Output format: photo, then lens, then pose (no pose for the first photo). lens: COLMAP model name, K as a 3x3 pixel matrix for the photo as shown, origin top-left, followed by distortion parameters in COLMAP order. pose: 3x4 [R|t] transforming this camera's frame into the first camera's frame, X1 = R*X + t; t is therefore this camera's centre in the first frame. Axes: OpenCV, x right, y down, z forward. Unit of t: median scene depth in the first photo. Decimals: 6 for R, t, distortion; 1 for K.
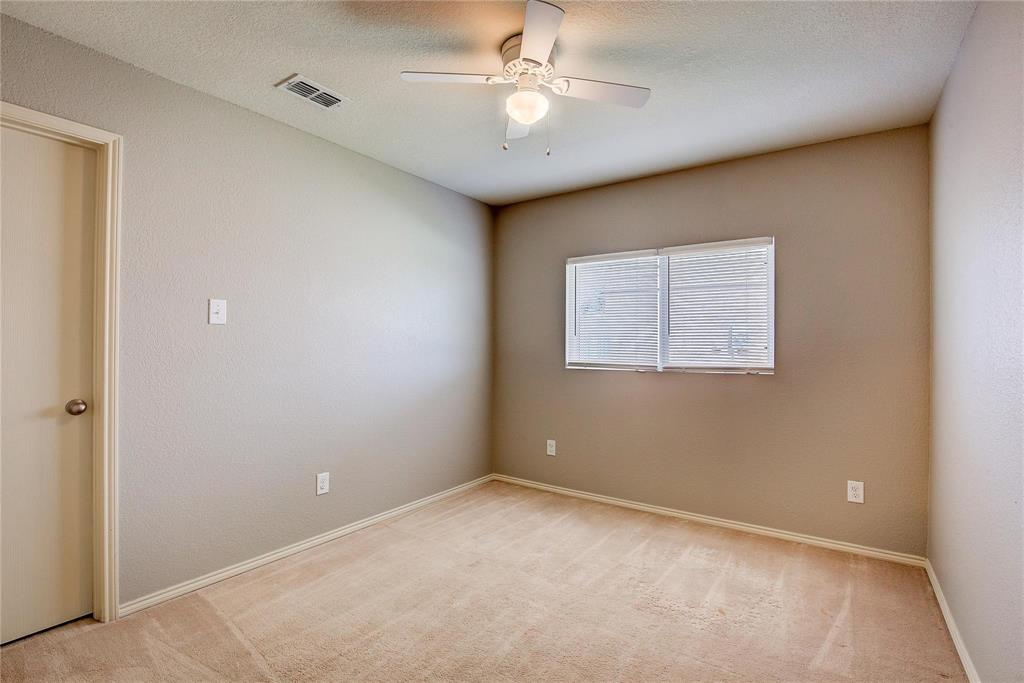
lens RADIAL K [[465.1, 0, 513.6], [0, 465.1, 340.9], [0, 0, 1]] dist [-0.037102, 0.006107]
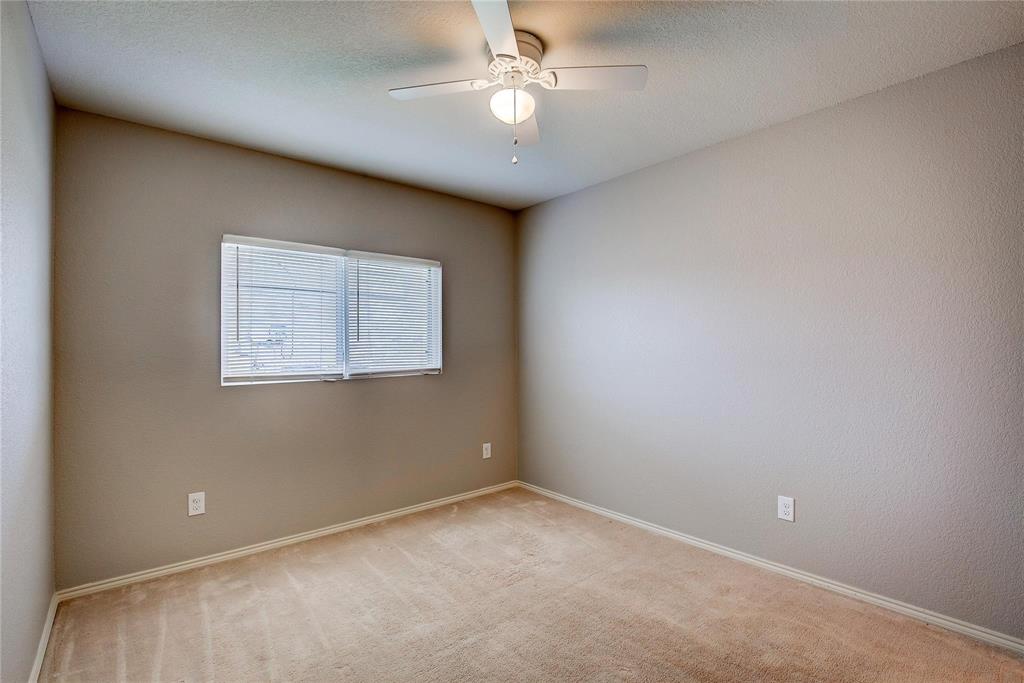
lens RADIAL K [[454.6, 0, 512.0], [0, 454.6, 341.5], [0, 0, 1]] dist [-0.015095, 0.000063]
pose [[0.271024, 0.004570, 0.962562, -0.547349], [-0.000692, 0.999989, -0.004553, -0.008475], [-0.962572, 0.000568, 0.271025, 0.469932]]
